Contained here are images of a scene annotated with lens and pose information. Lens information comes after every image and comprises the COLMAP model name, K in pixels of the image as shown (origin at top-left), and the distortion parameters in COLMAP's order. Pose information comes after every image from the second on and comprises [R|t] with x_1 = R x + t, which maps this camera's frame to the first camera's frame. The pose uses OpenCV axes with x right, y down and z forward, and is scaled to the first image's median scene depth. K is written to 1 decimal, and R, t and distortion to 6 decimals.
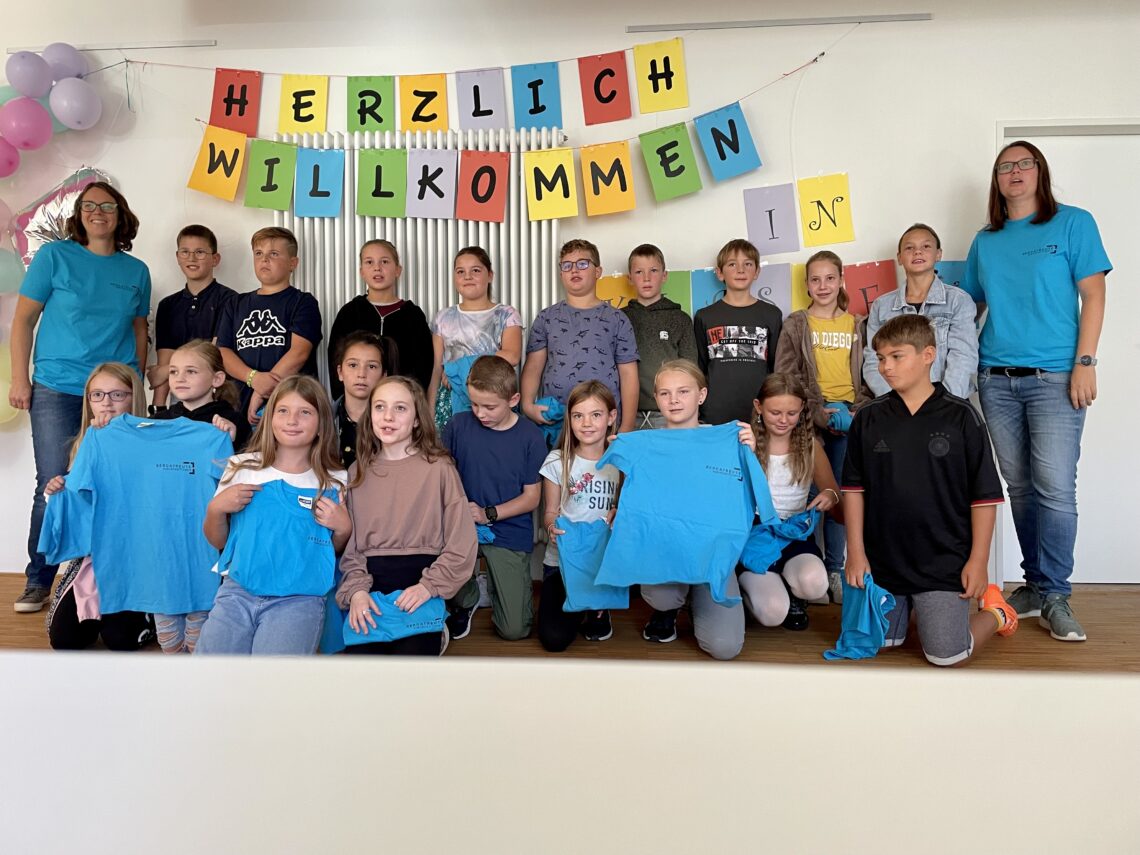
lens RADIAL K [[864.1, 0, 567.3], [0, 864.1, 420.6], [0, 0, 1]] dist [0.052529, -0.073860]
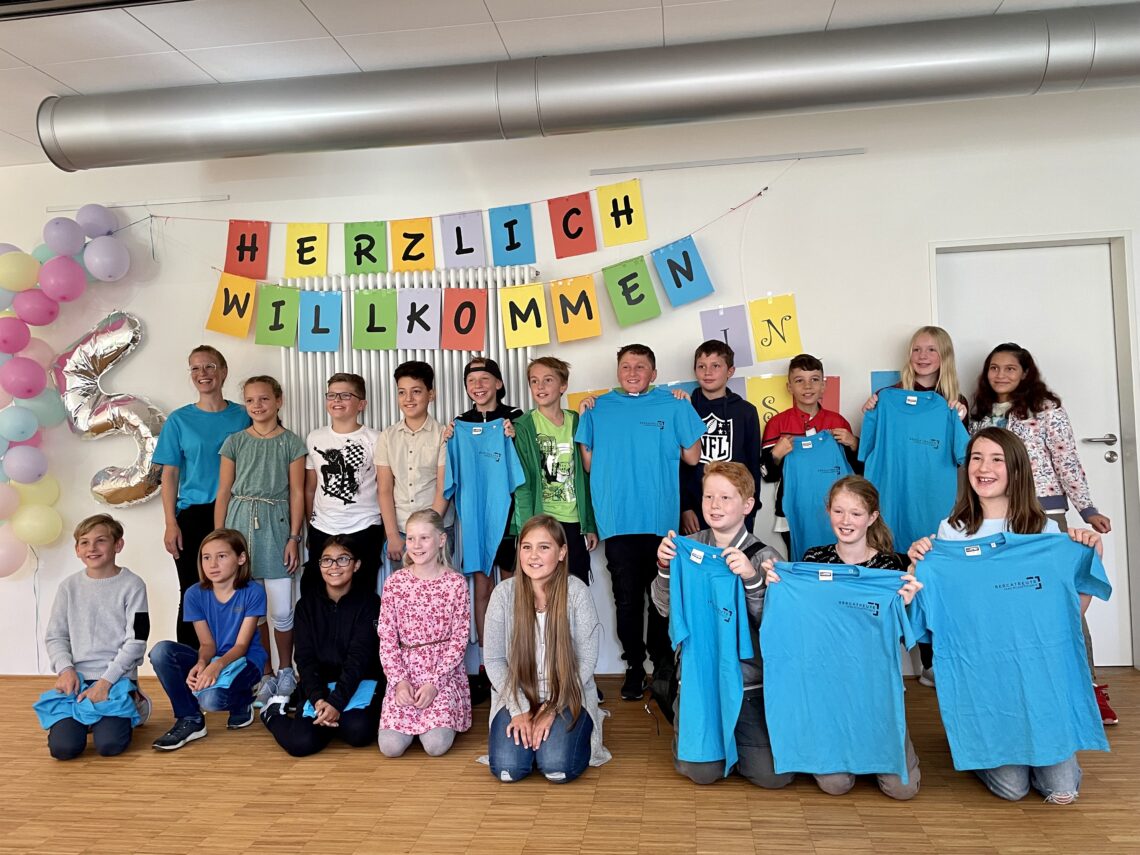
lens RADIAL K [[864.1, 0, 579.8], [0, 864.1, 421.2], [0, 0, 1]] dist [0.052529, -0.073860]
pose [[0.998596, -0.035111, -0.039668, 0.090084], [0.033515, 0.998629, -0.040206, -0.088900], [0.041026, 0.038820, 0.998404, -0.100799]]
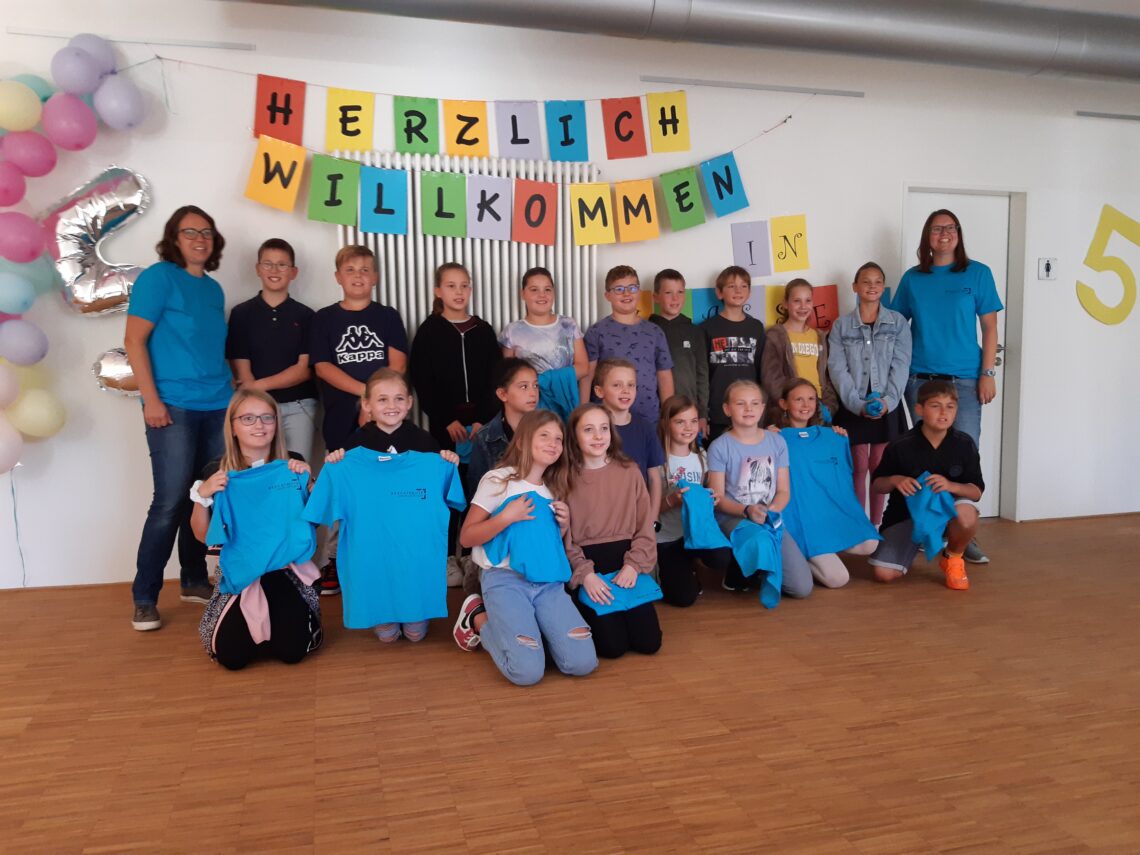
lens RADIAL K [[940.2, 0, 574.4], [0, 940.2, 436.1], [0, 0, 1]] dist [0.021212, -0.031706]
pose [[0.933075, -0.039660, 0.357488, -0.494265], [0.012010, 0.996783, 0.079237, -0.075877], [-0.359481, -0.069641, 0.930550, -0.175567]]
